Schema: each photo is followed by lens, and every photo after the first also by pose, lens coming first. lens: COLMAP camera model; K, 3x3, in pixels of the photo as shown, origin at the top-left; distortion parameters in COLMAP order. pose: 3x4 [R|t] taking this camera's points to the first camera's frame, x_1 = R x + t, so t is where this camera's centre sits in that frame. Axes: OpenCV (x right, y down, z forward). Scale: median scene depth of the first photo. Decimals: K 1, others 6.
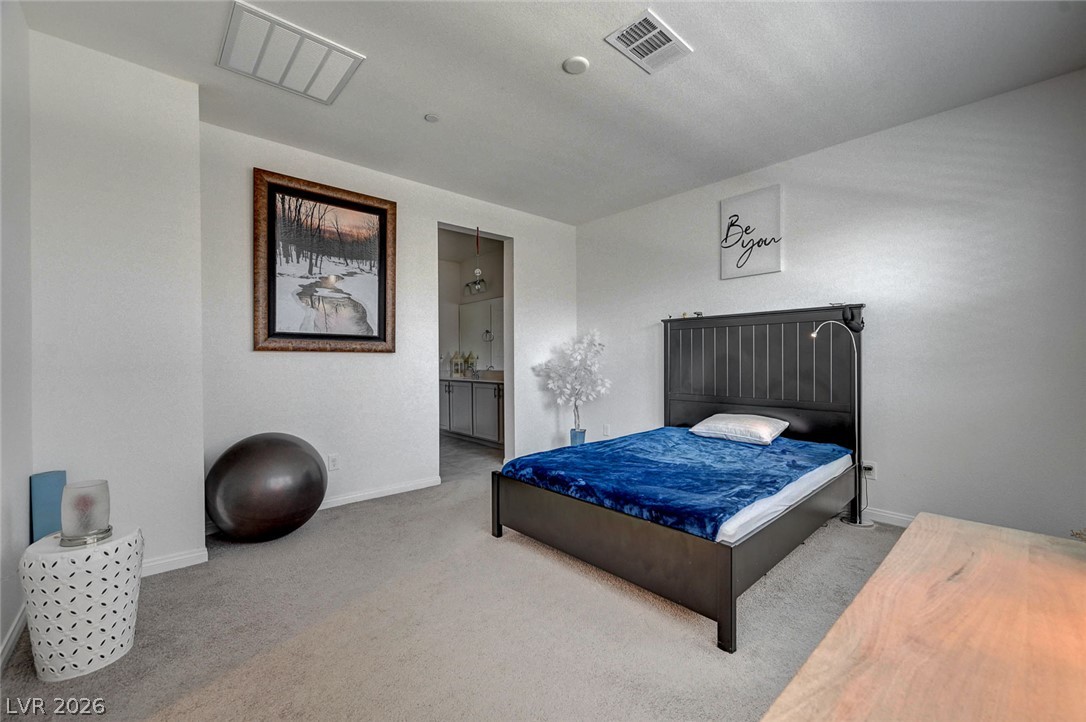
lens RADIAL K [[444.6, 0, 543.0], [0, 444.6, 361.0], [0, 0, 1]] dist [0.001287, 0.000244]
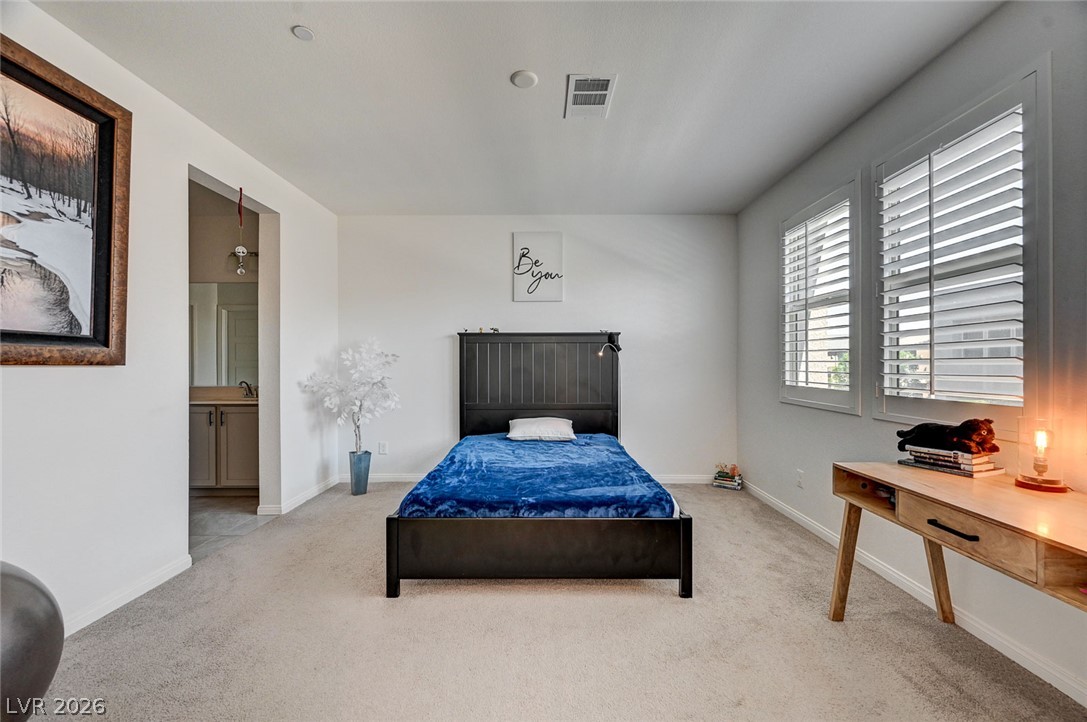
lens RADIAL K [[431.2, 0, 543.5], [0, 431.2, 361.0], [0, 0, 1]] dist [0.001042, 0.000387]
pose [[0.674281, 0.008005, 0.738431, -0.390801], [0.001277, 0.999927, -0.012007, -0.017125], [-0.738473, 0.009039, 0.674222, 0.210294]]
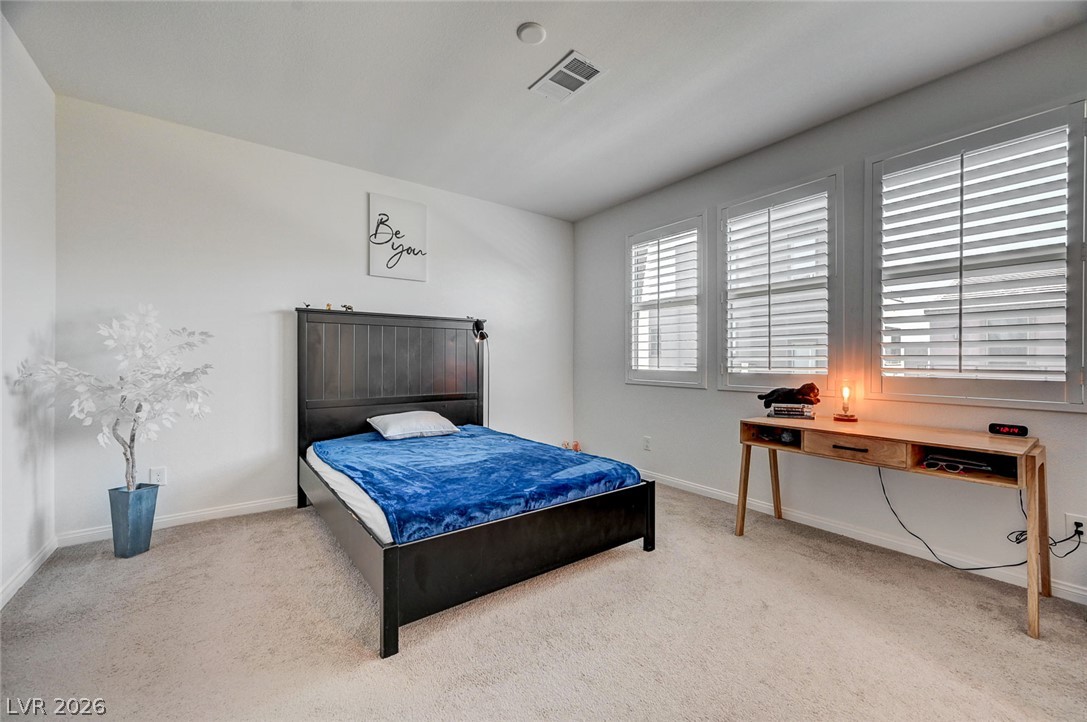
lens RADIAL K [[433.0, 0, 543.4], [0, 433.0, 358.1], [0, 0, 1]] dist [0.001687, 0.000213]
pose [[0.095868, 0.009609, 0.995348, -0.518869], [0.002496, 0.999948, -0.009894, 0.004980], [-0.995391, 0.003433, 0.095839, 0.577770]]
